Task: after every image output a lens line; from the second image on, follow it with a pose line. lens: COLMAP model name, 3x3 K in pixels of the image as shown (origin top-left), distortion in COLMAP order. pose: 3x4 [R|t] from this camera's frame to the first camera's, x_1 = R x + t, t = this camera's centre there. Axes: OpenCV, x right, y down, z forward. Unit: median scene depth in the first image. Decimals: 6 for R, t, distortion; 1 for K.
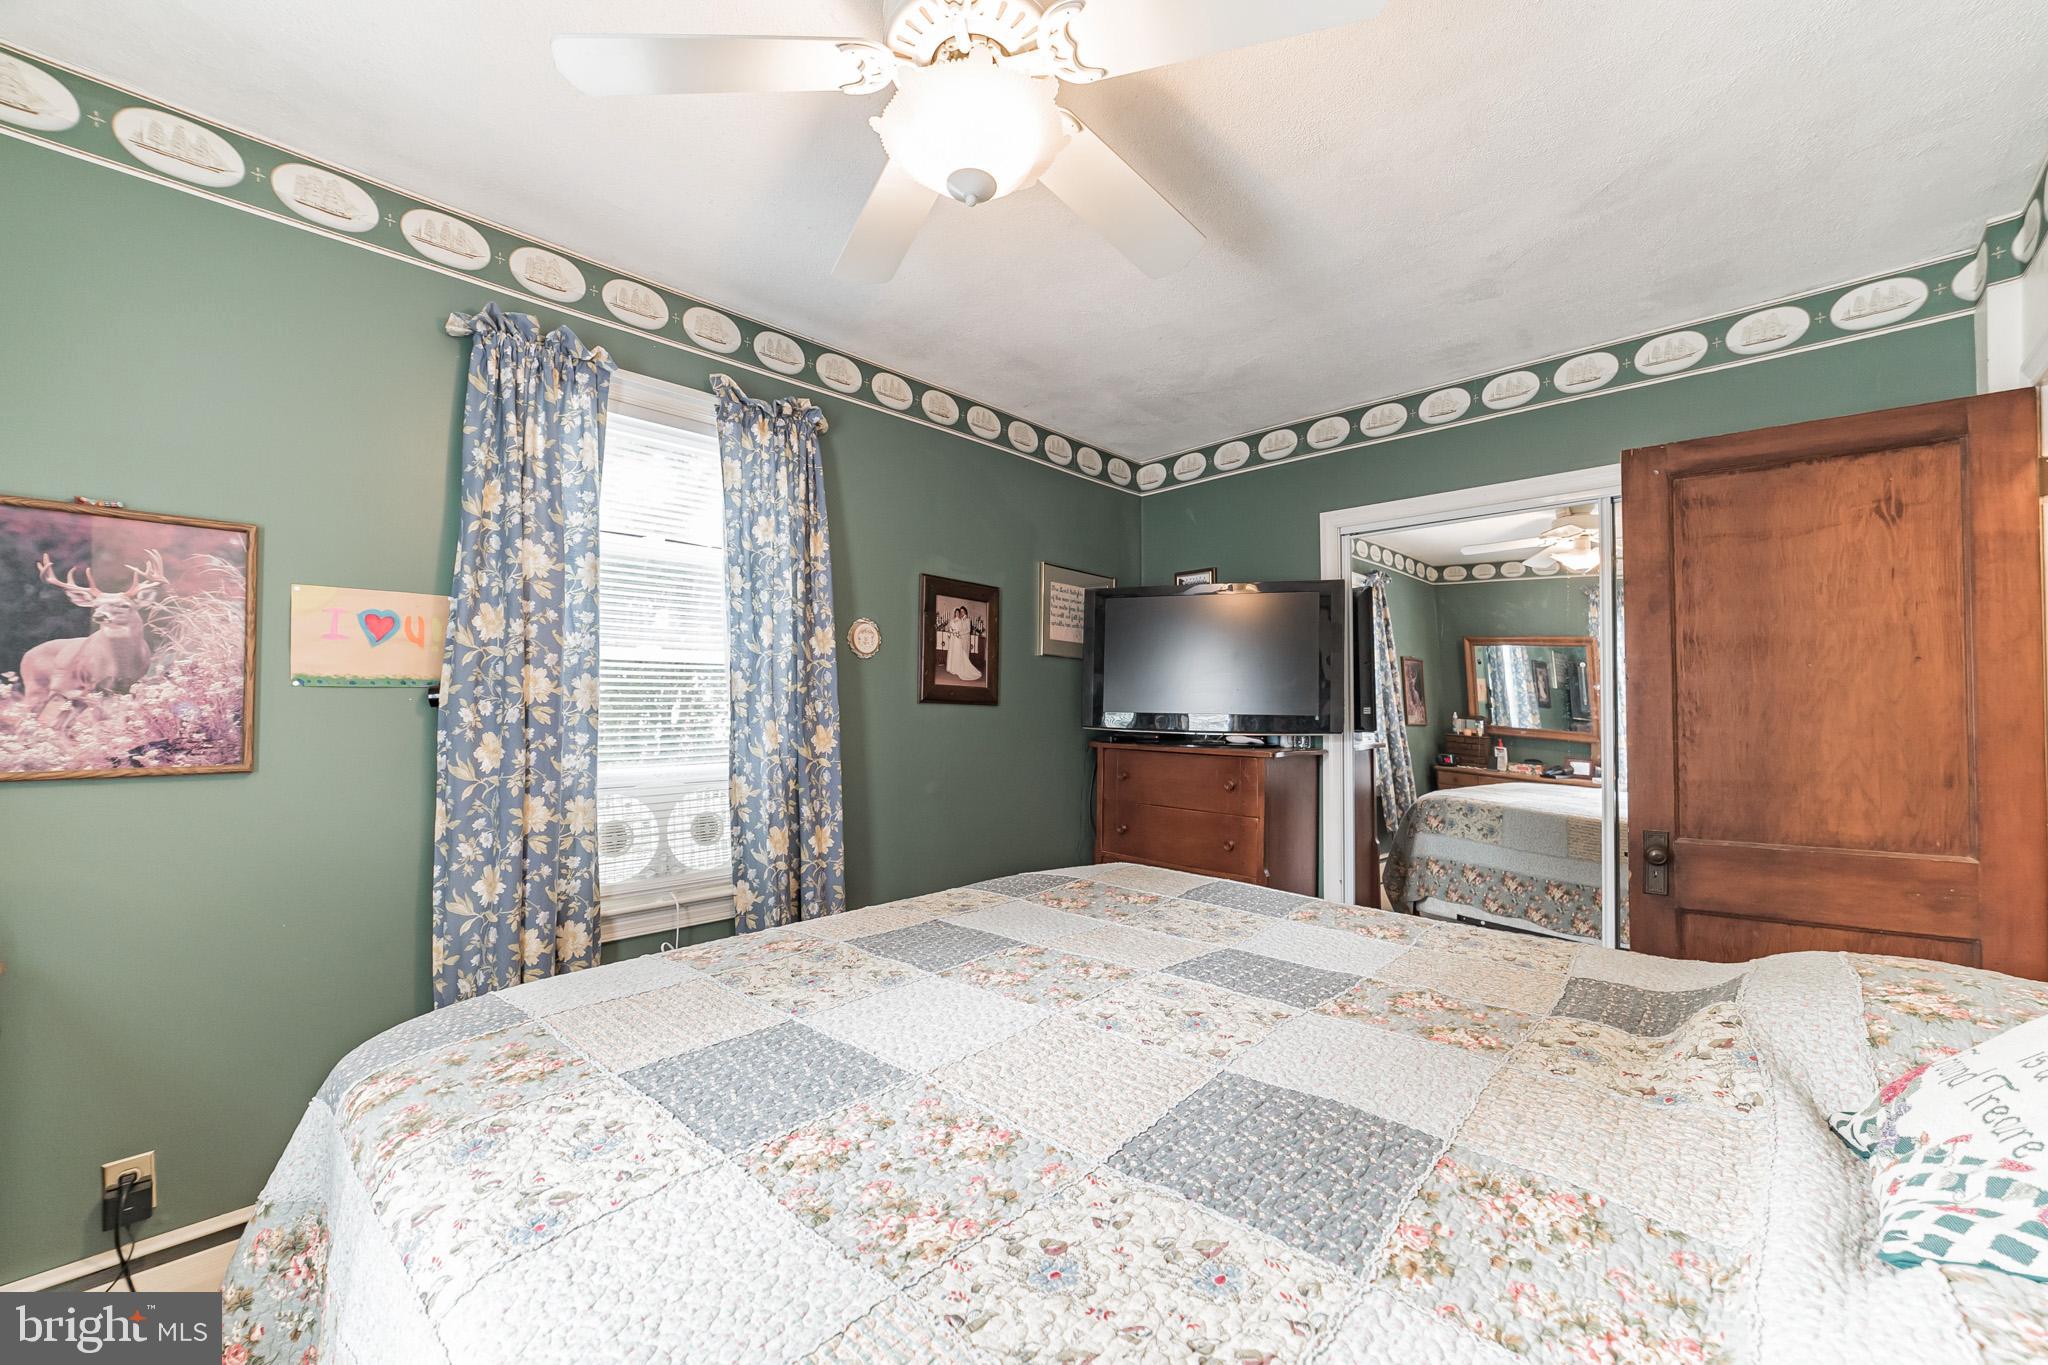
lens RADIAL K [[841.2, 0, 1024.0], [0, 841.2, 682.5], [0, 0, 1]] dist [0.000888, -0.015558]
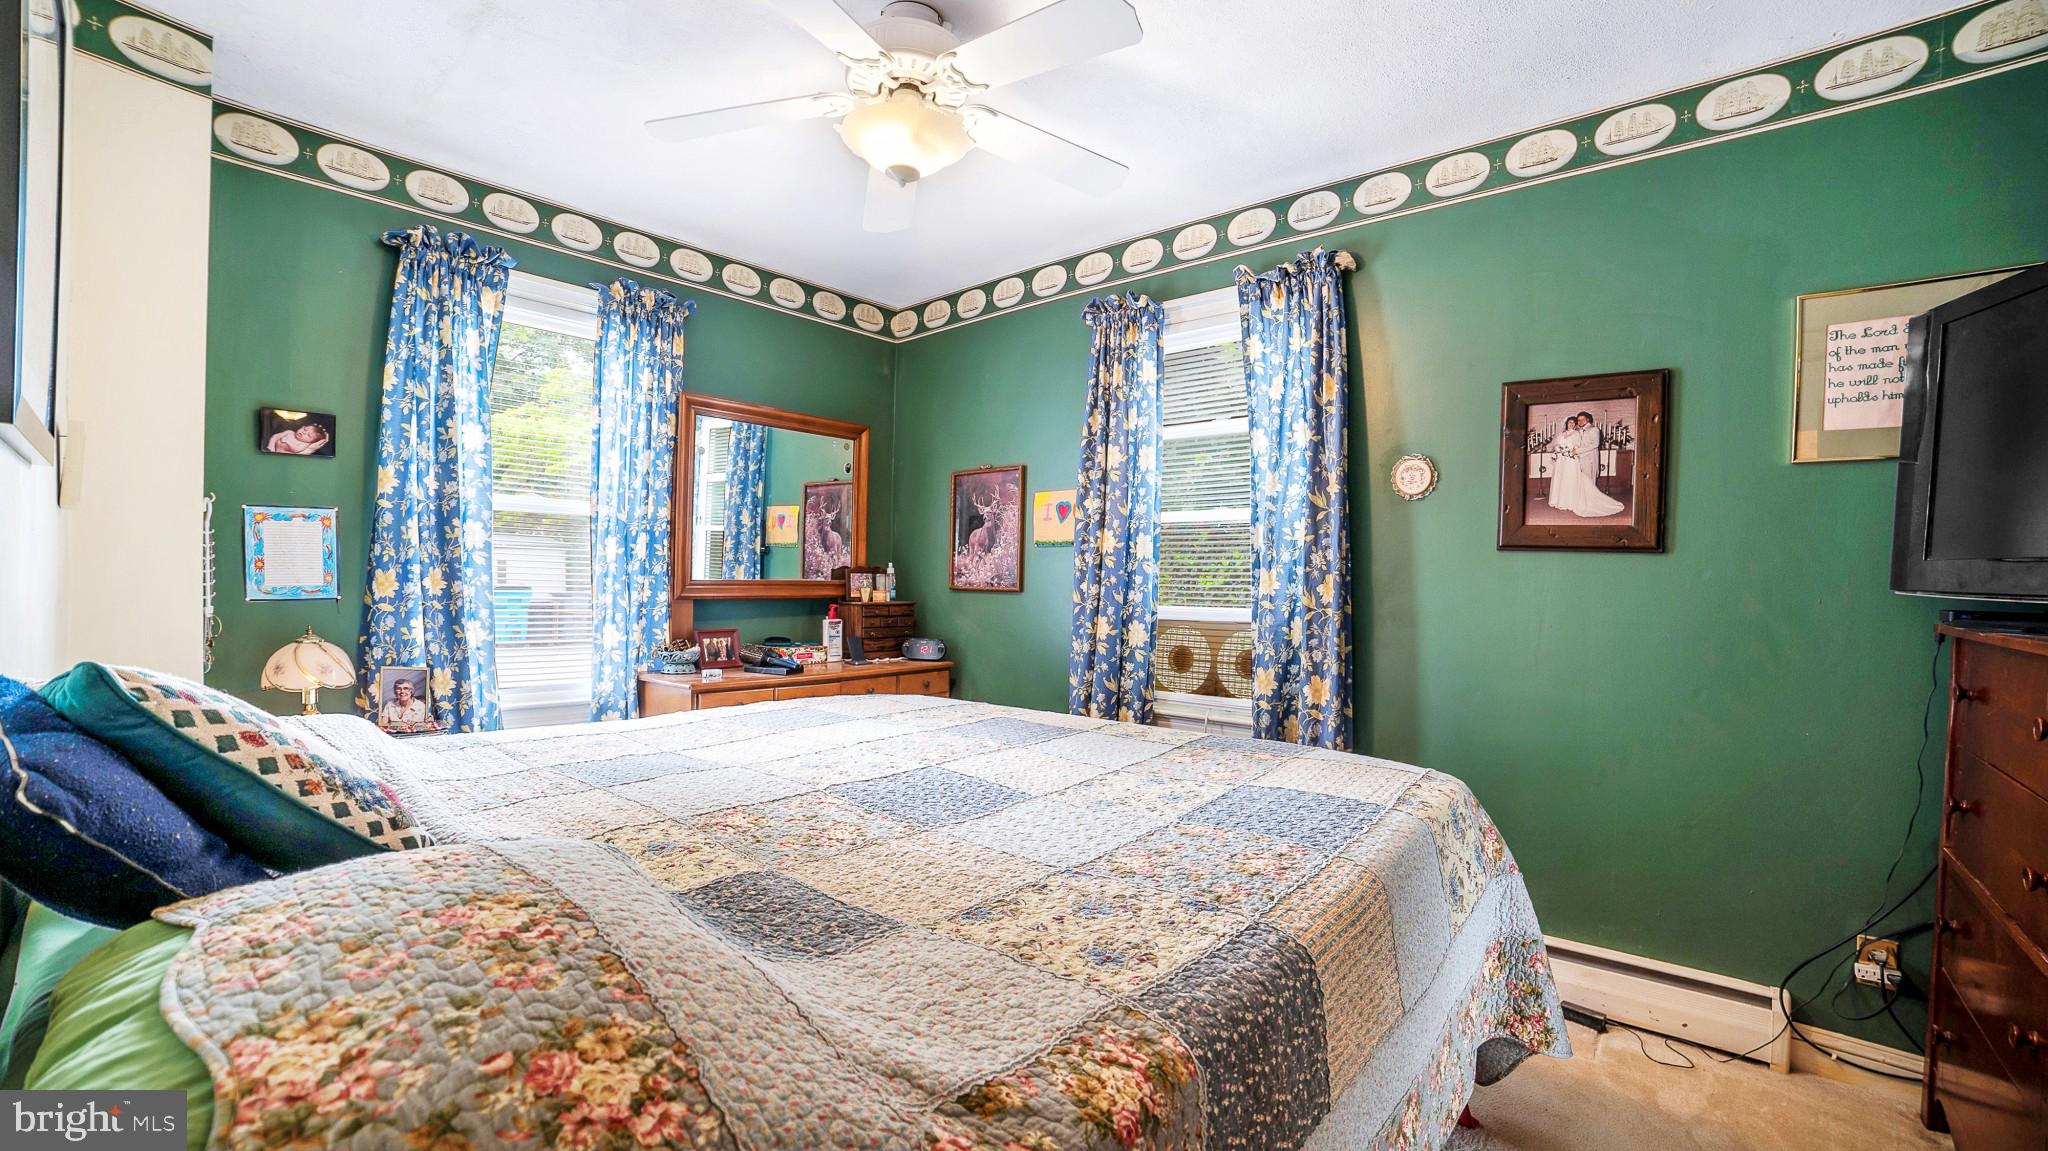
lens RADIAL K [[842.9, 0, 1024.0], [0, 842.9, 575.5], [0, 0, 1]] dist [-0.002872, -0.000197]
pose [[0.089221, -0.018755, -0.995835, 0.643959], [-0.002795, 0.999814, -0.019081, 0.066896], [0.996008, 0.004486, 0.089152, 0.523405]]
